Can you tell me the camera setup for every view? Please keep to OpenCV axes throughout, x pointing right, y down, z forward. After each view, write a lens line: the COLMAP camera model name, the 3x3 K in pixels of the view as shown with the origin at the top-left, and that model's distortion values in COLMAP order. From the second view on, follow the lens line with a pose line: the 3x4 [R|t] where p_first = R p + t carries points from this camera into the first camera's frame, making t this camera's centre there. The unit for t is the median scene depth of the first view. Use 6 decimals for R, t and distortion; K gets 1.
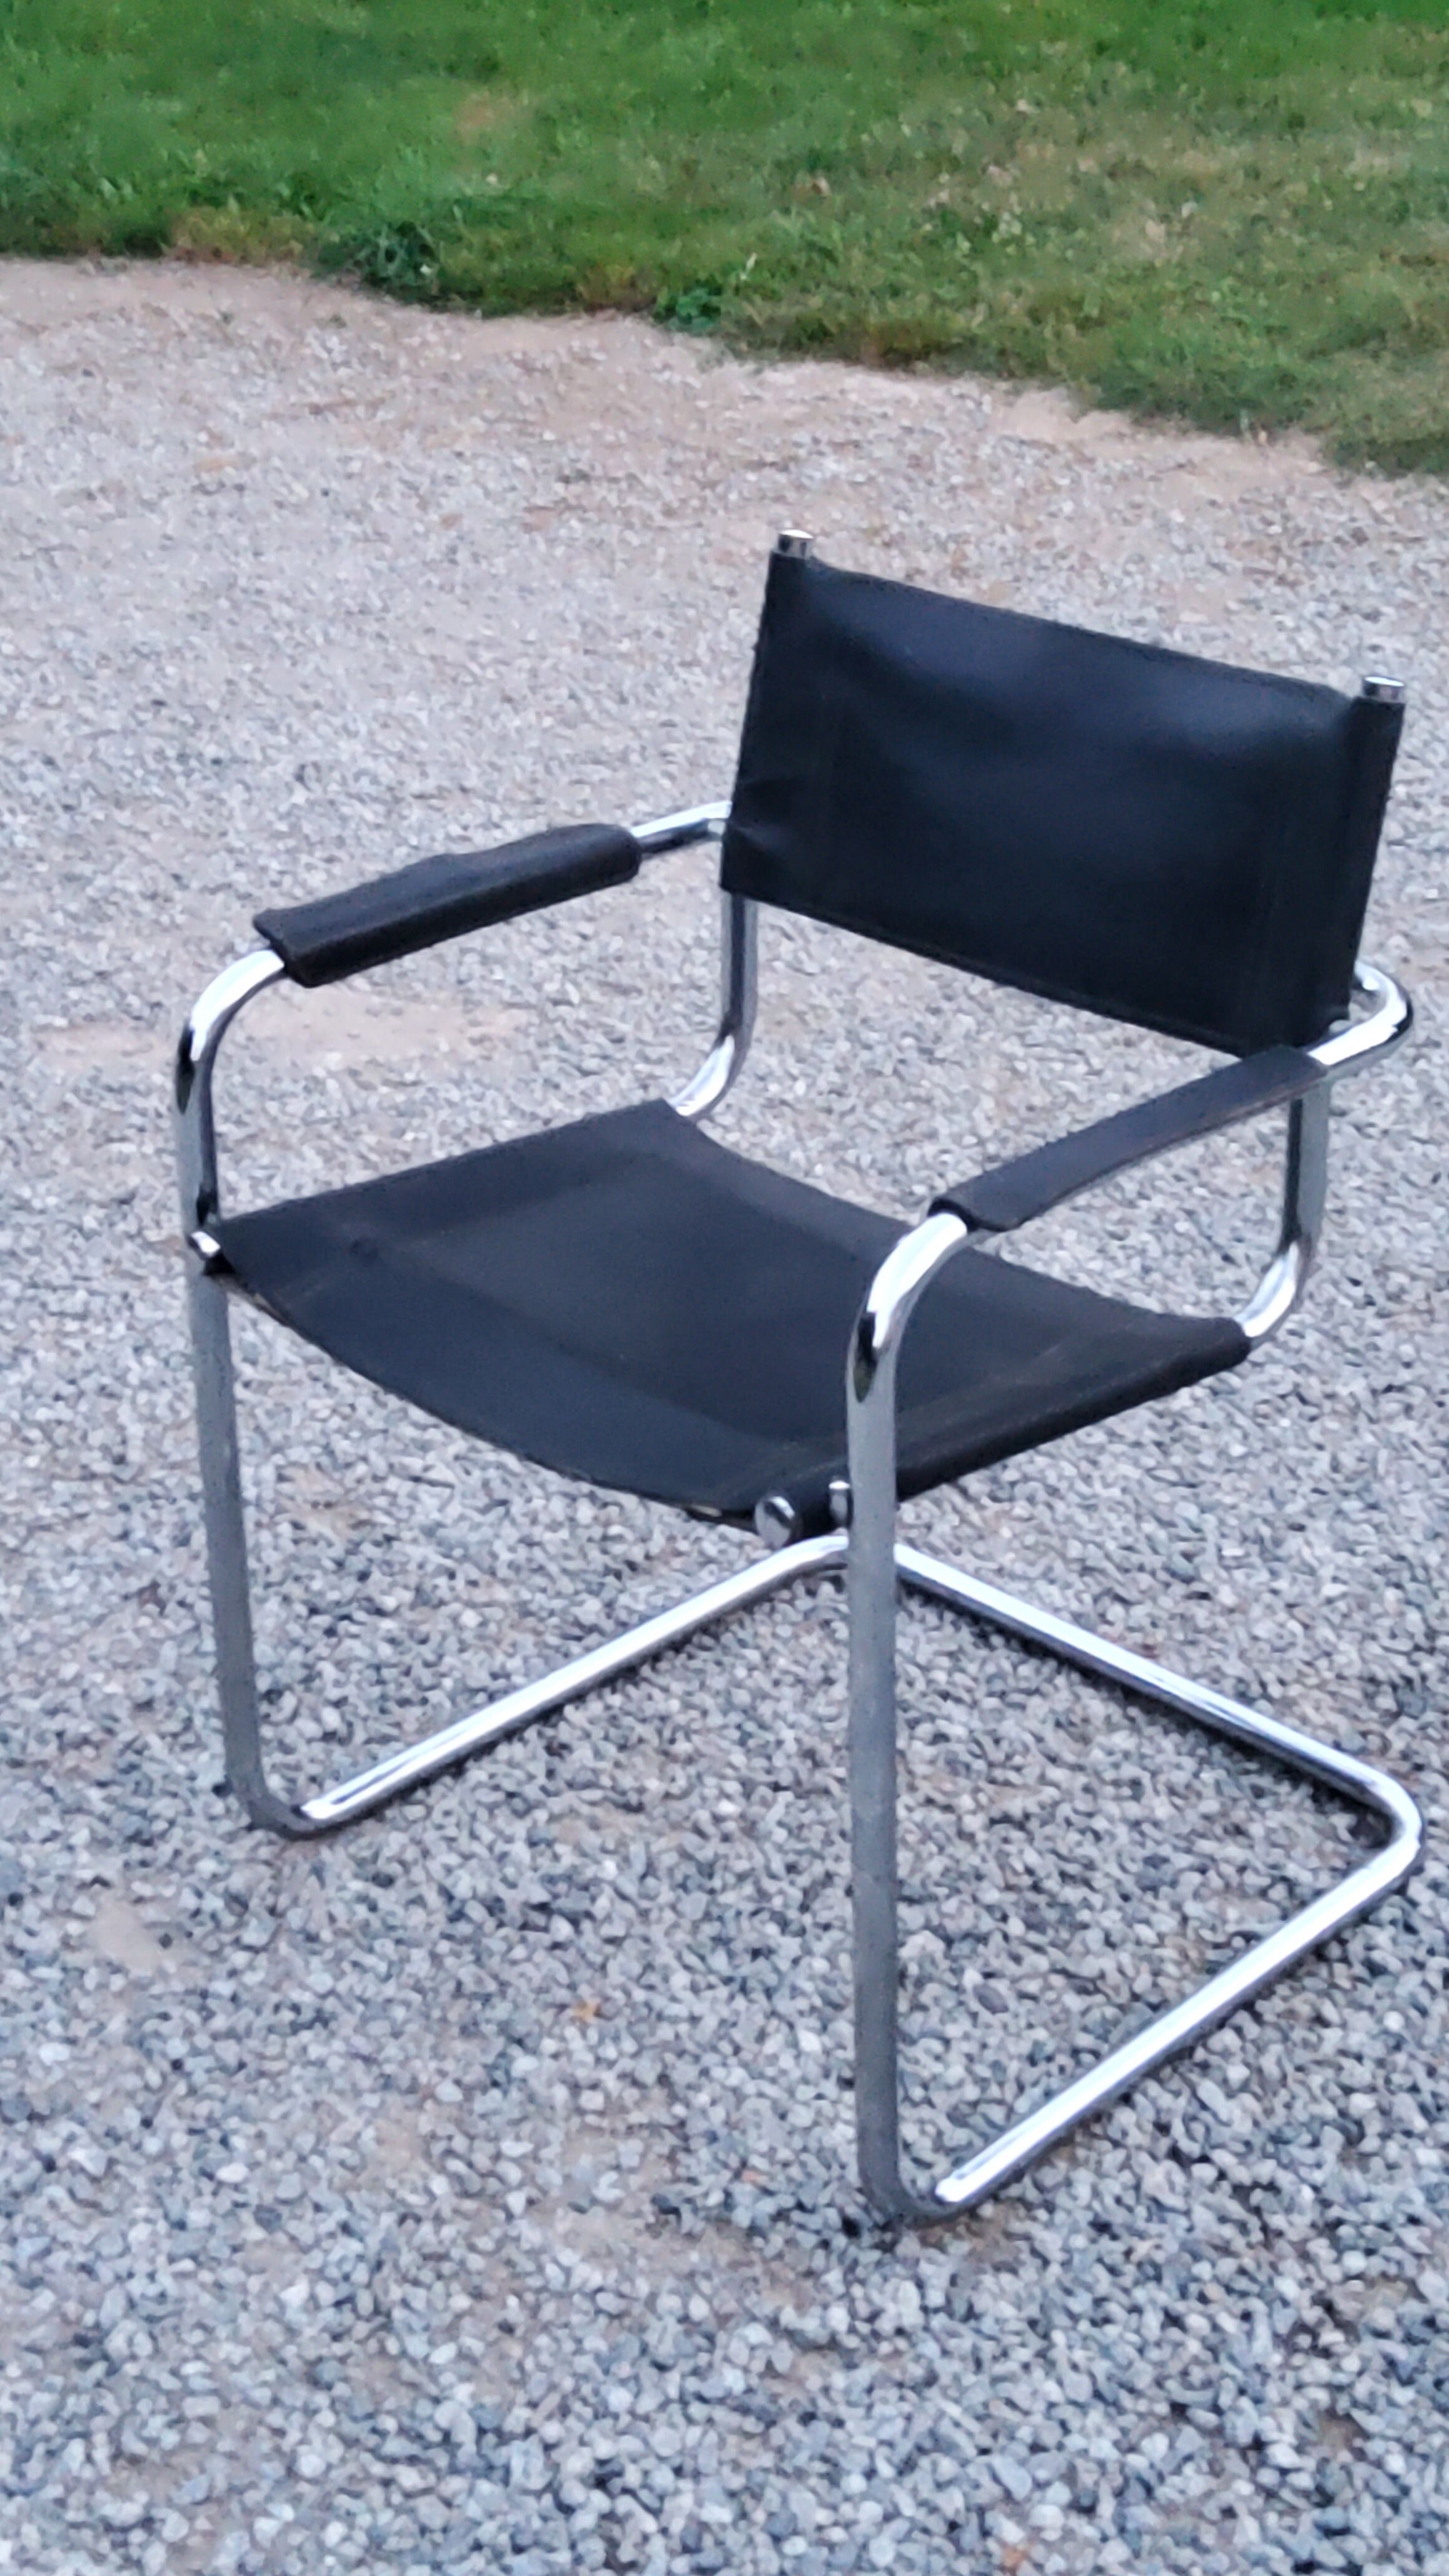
lens RADIAL K [[3944.0, 0, 784.3], [0, 3944.0, 1270.6], [0, 0, 1]] dist [0.108742, 0.000000]
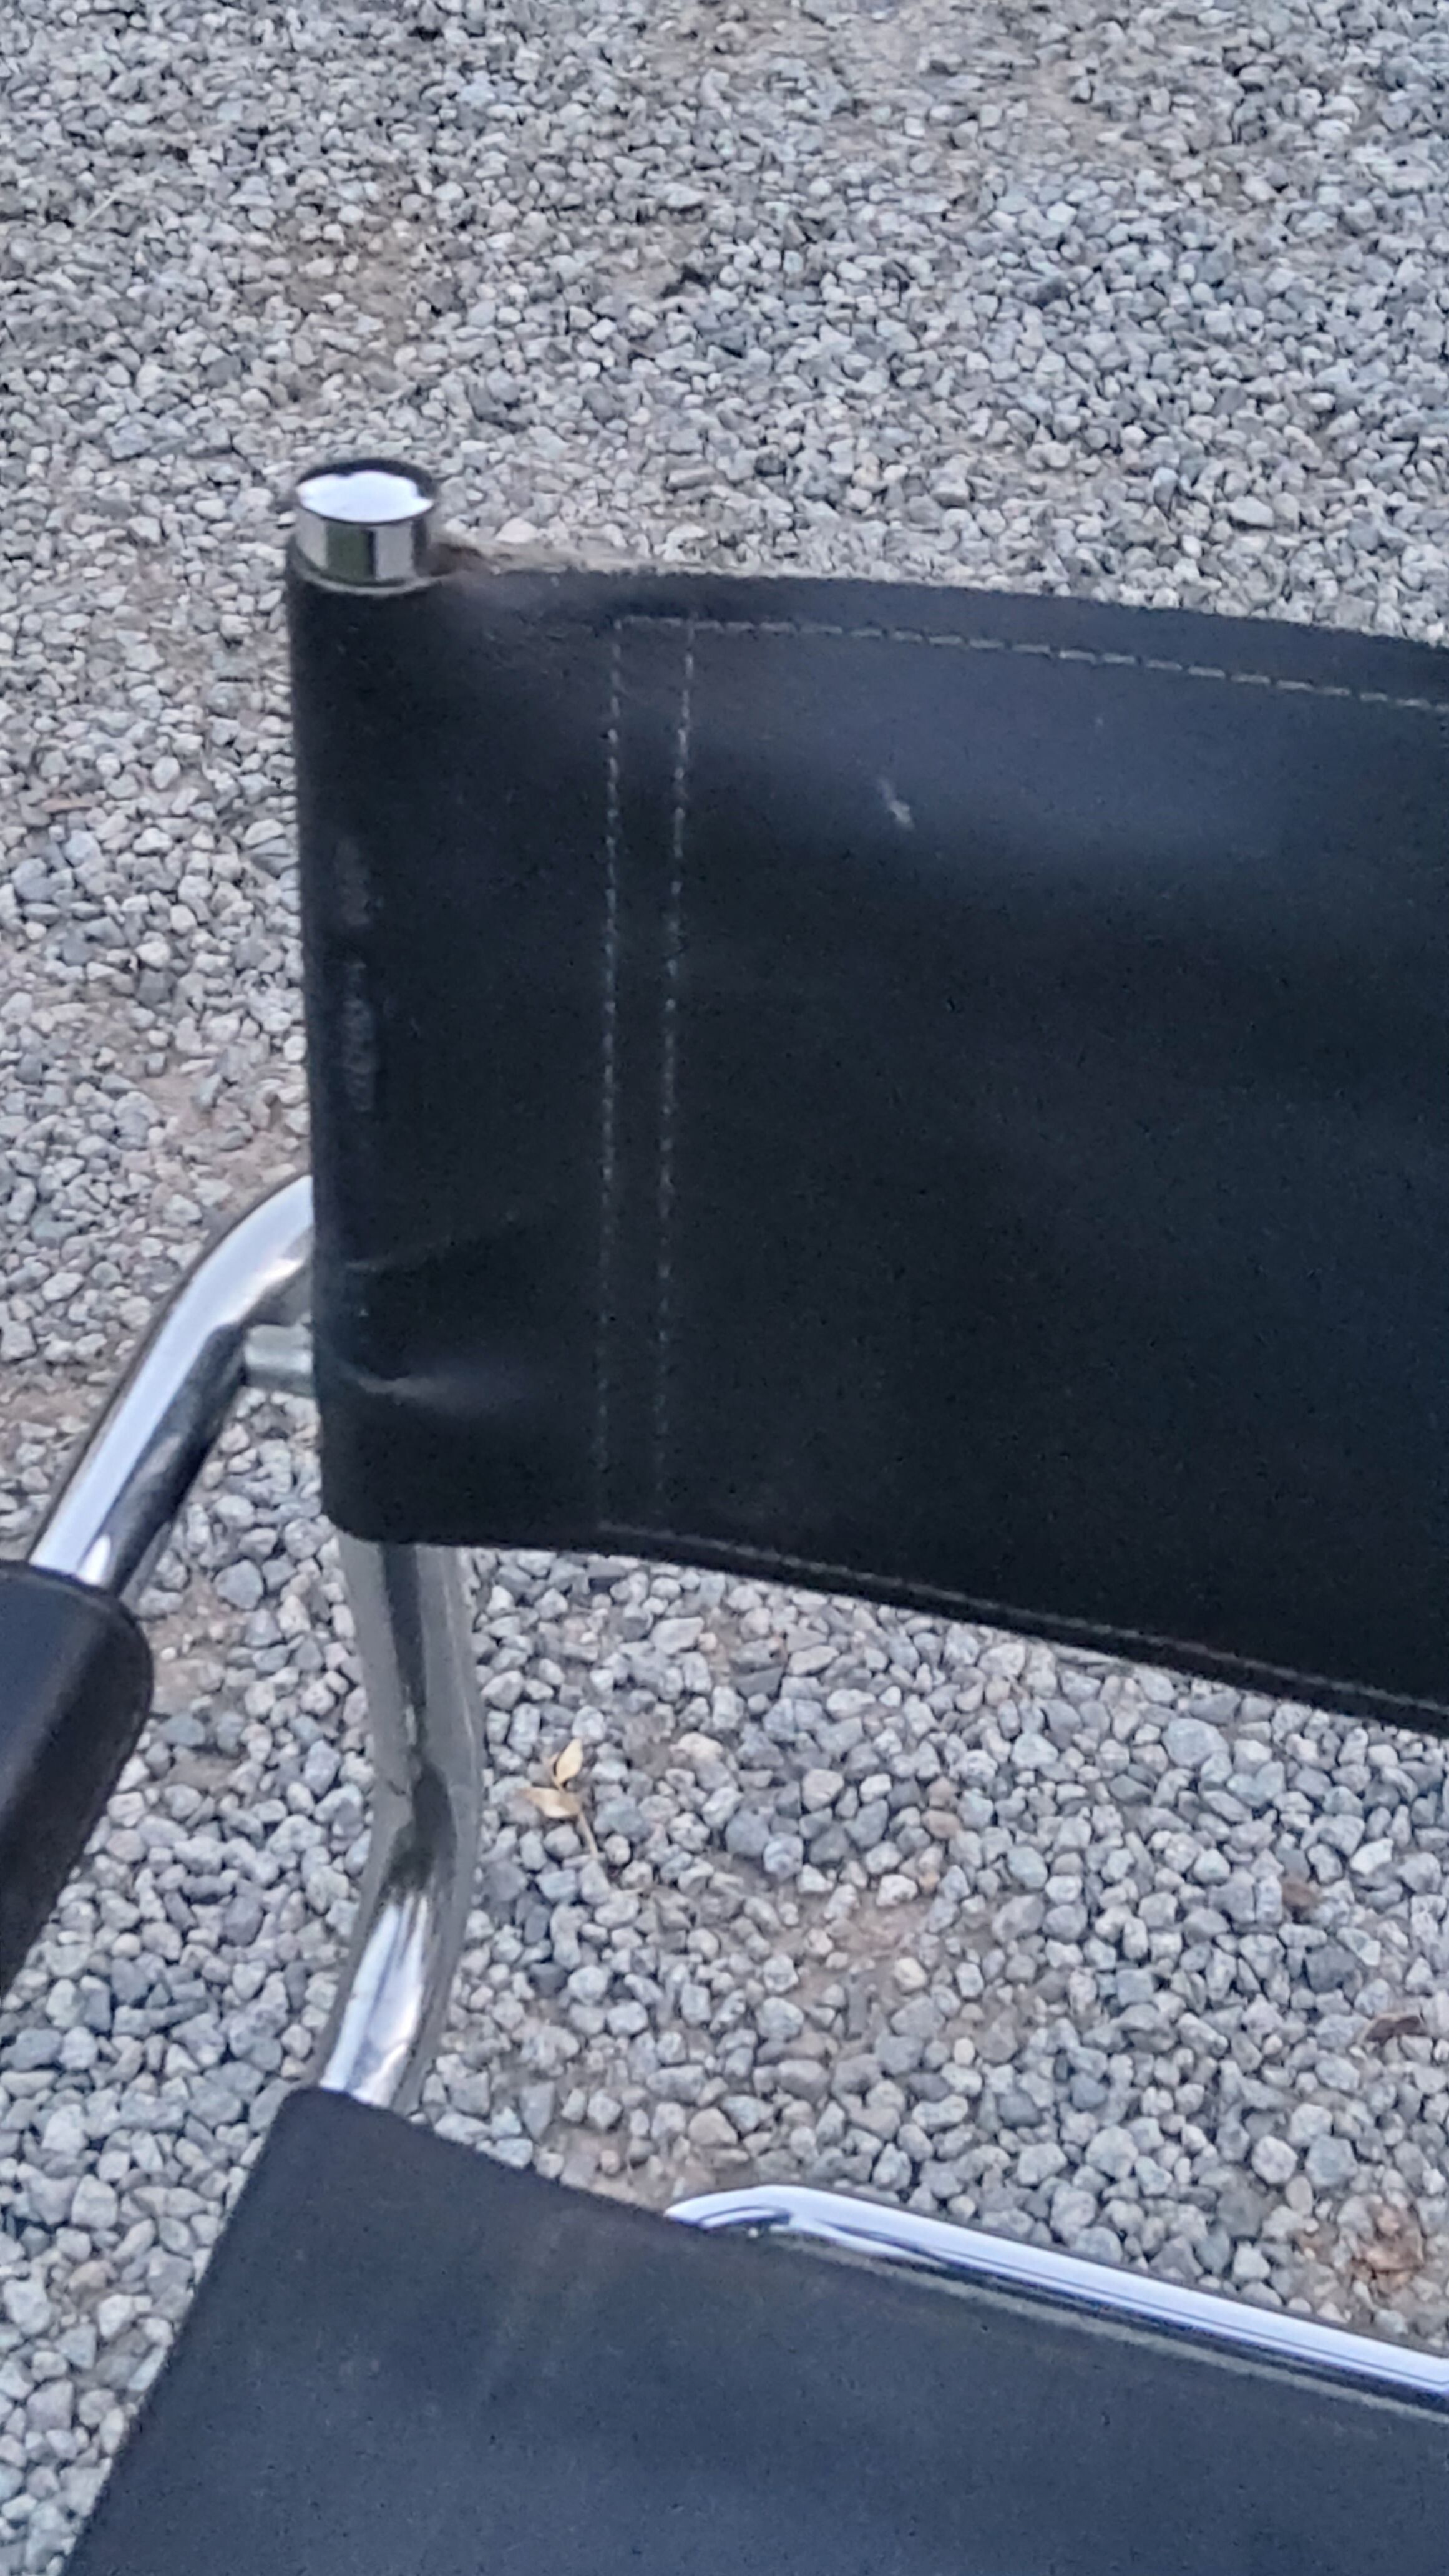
lens RADIAL K [[3944.0, 0, 728.0], [0, 3944.0, 1222.4], [0, 0, 1]] dist [0.108742, 0.000000]
pose [[0.888662, -0.368875, 0.272418, -0.067778], [0.237337, 0.878294, 0.415056, -0.245550], [-0.392366, -0.304189, 0.868054, 0.719611]]
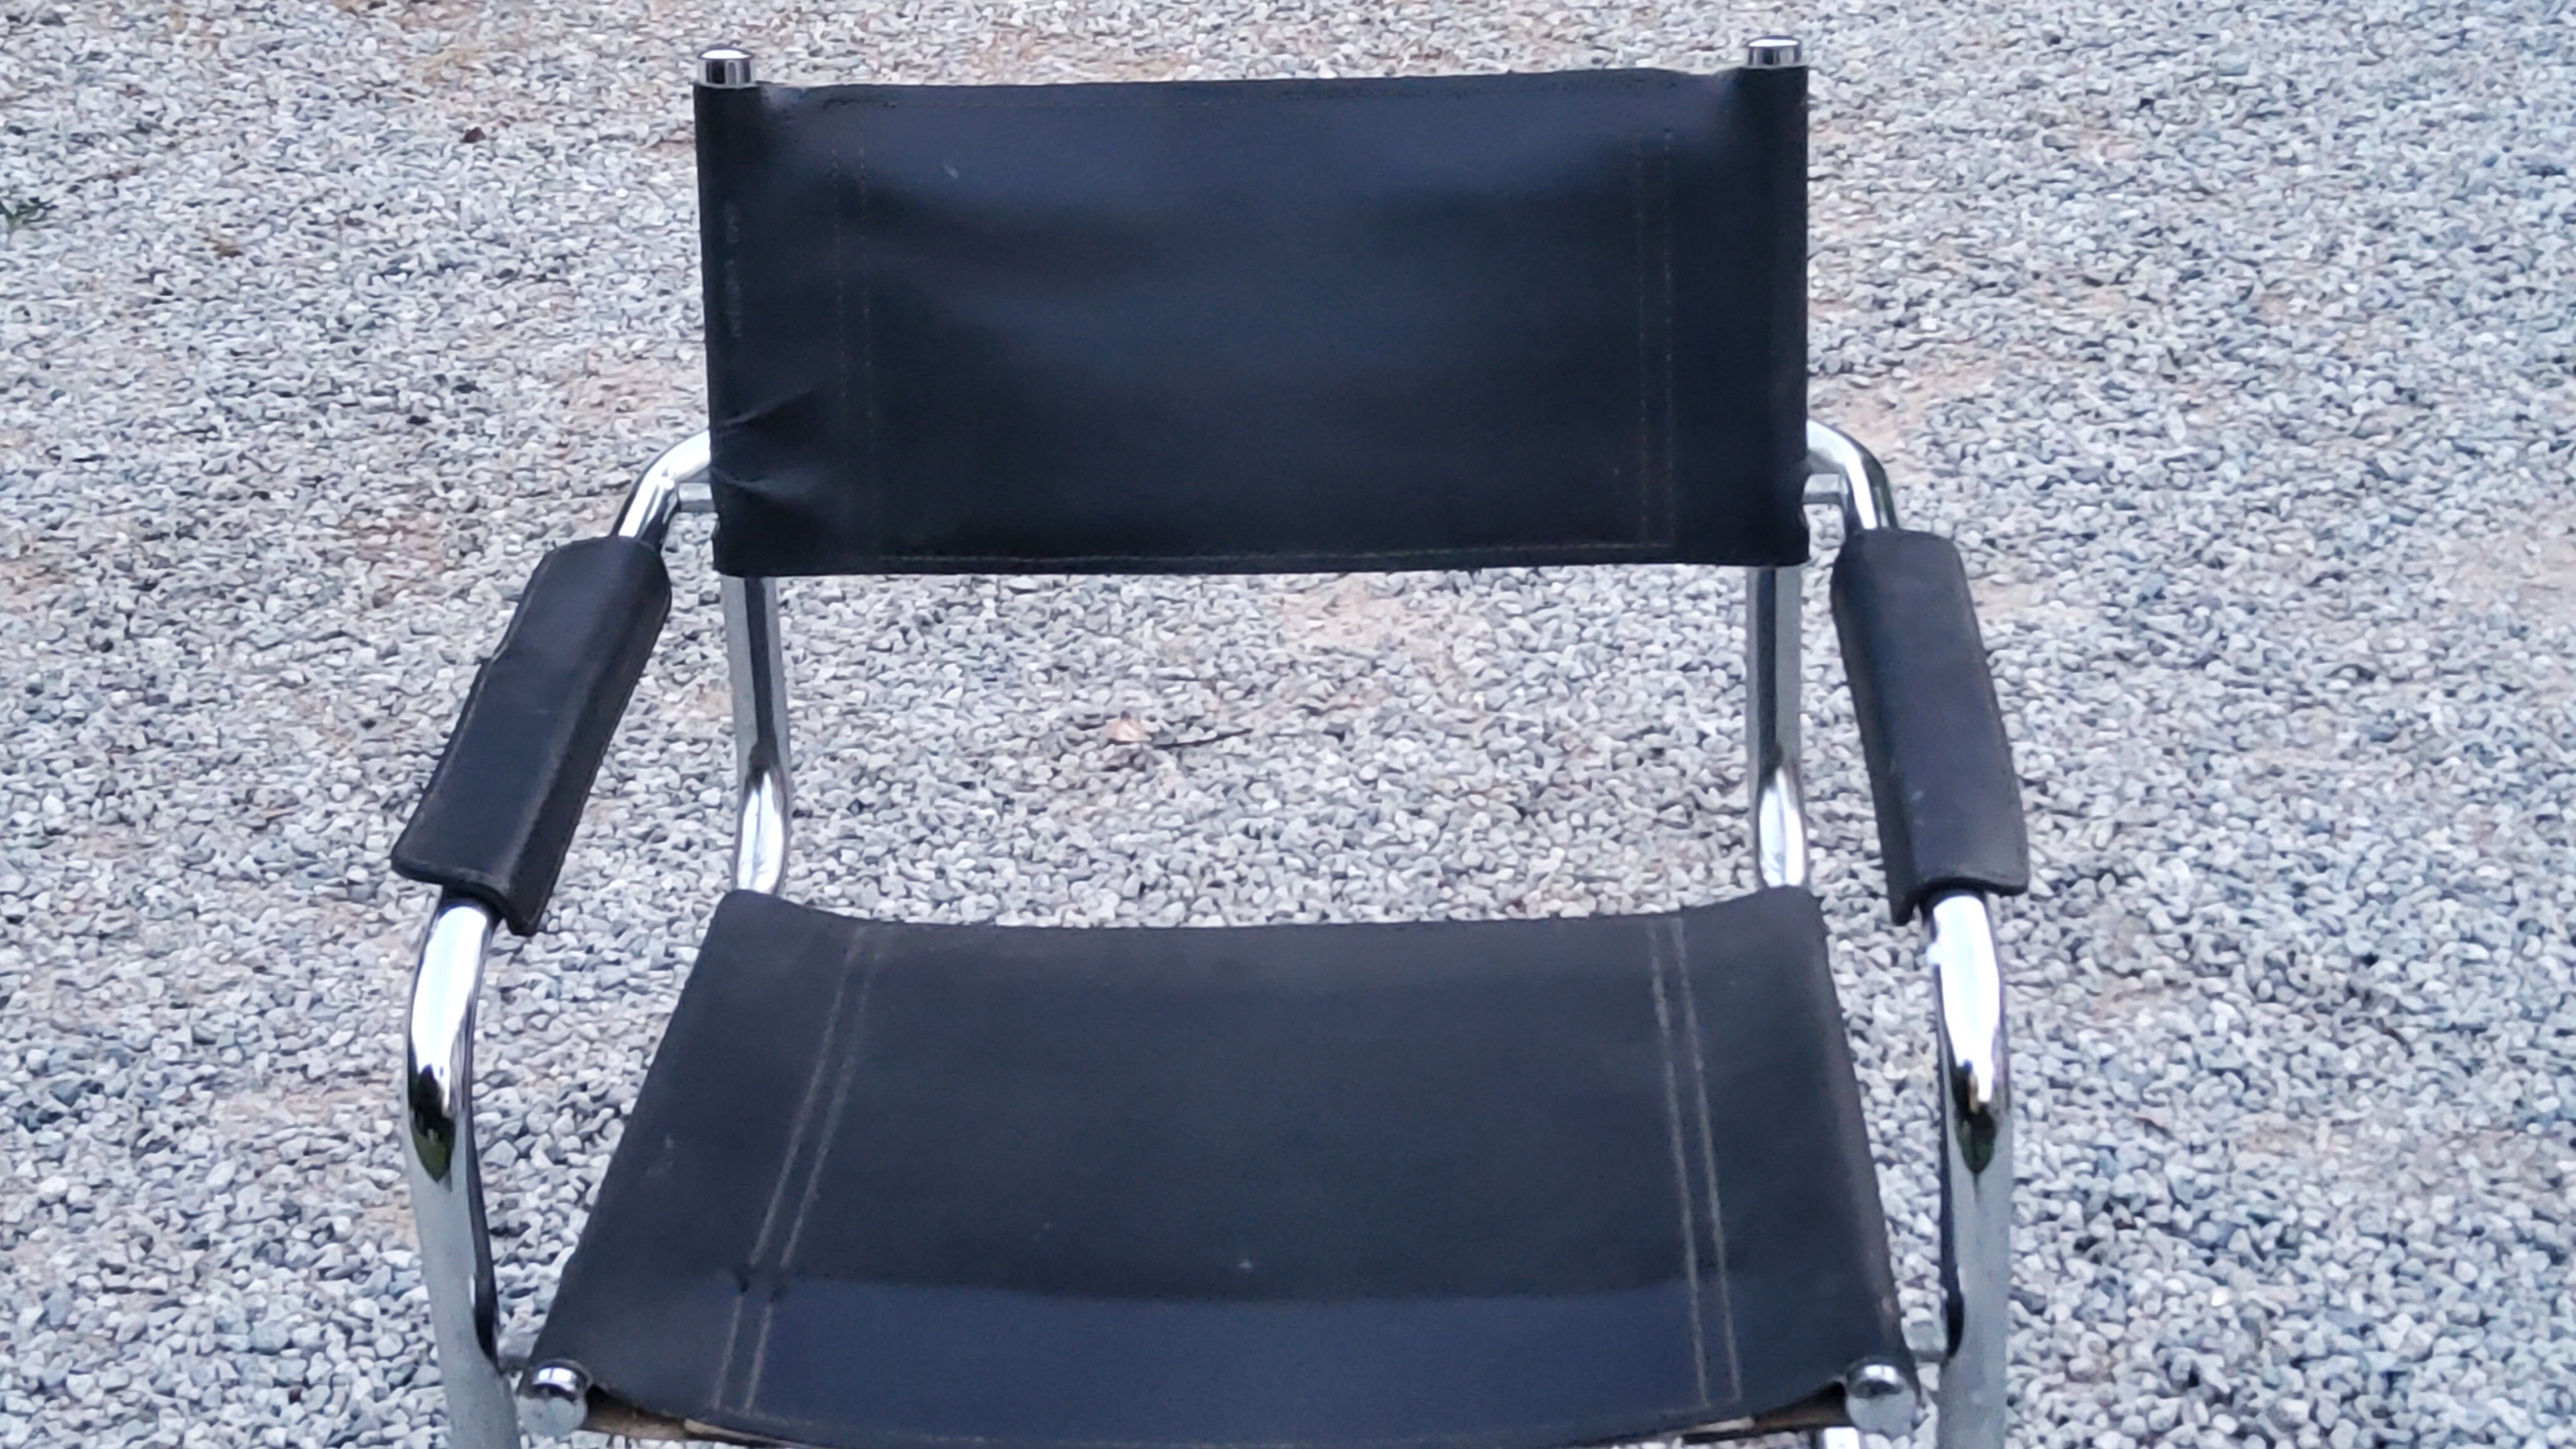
lens RADIAL K [[3944.0, 0, 1303.2], [0, 3944.0, 638.4], [0, 0, 1]] dist [0.108742, 0.000000]
pose [[0.740889, -0.329333, 0.585341, -0.354567], [0.310311, 0.940778, 0.136541, -0.150112], [-0.595644, 0.080476, 0.799207, 0.387237]]
